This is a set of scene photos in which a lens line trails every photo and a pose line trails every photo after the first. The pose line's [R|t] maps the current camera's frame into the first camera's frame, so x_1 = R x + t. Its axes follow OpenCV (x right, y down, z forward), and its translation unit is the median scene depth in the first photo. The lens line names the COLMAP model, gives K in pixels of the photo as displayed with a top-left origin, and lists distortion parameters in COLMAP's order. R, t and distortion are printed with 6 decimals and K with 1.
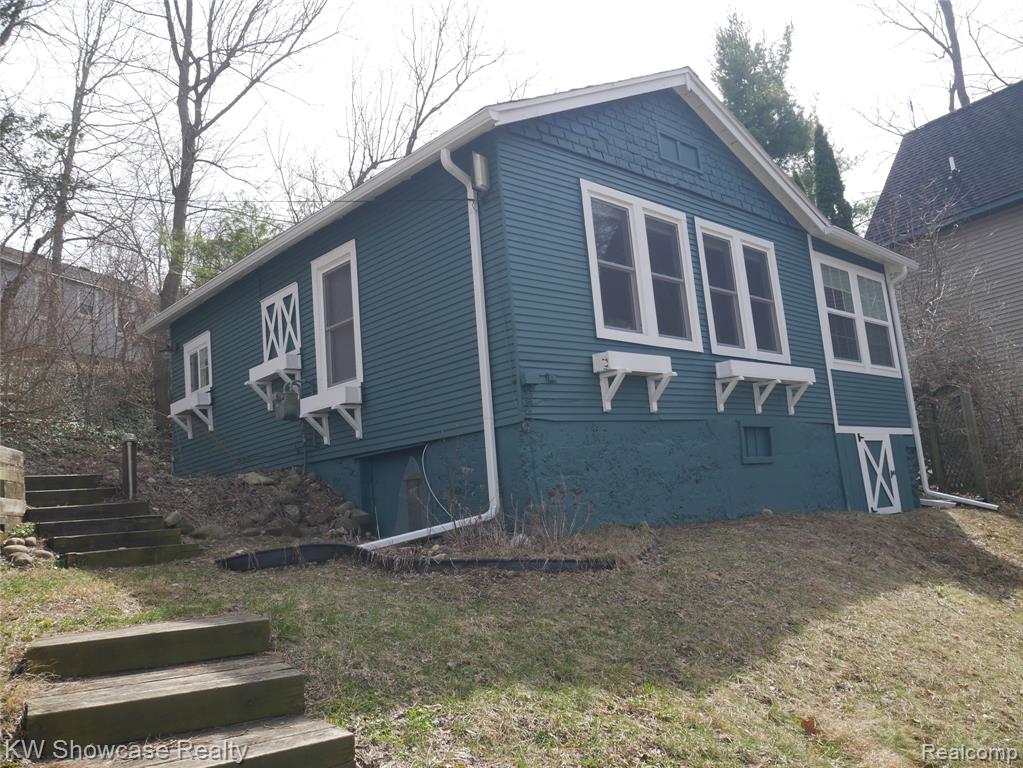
lens RADIAL K [[848.7, 0, 509.8], [0, 848.7, 385.0], [0, 0, 1]] dist [-0.025686, 0.015252]
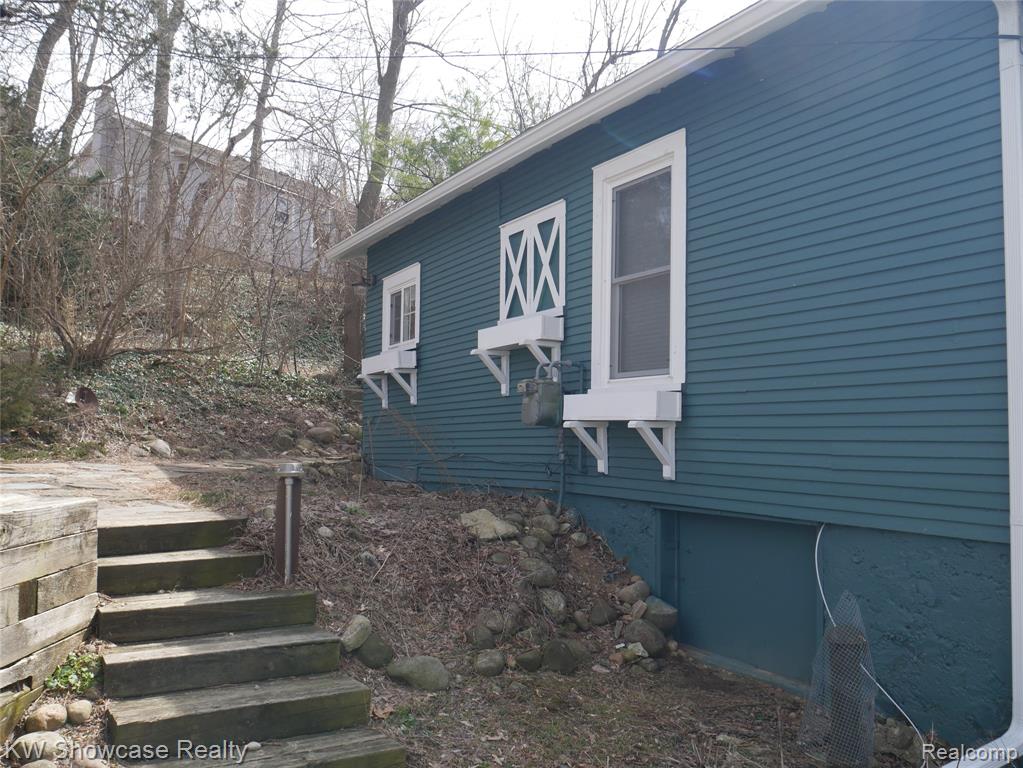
lens RADIAL K [[848.7, 0, 515.7], [0, 848.7, 381.9], [0, 0, 1]] dist [-0.025686, 0.015252]
pose [[0.976978, 0.087908, -0.194388, -0.139331], [-0.070842, 0.993135, 0.093078, -0.039662], [0.201235, -0.077164, 0.976499, 0.338113]]
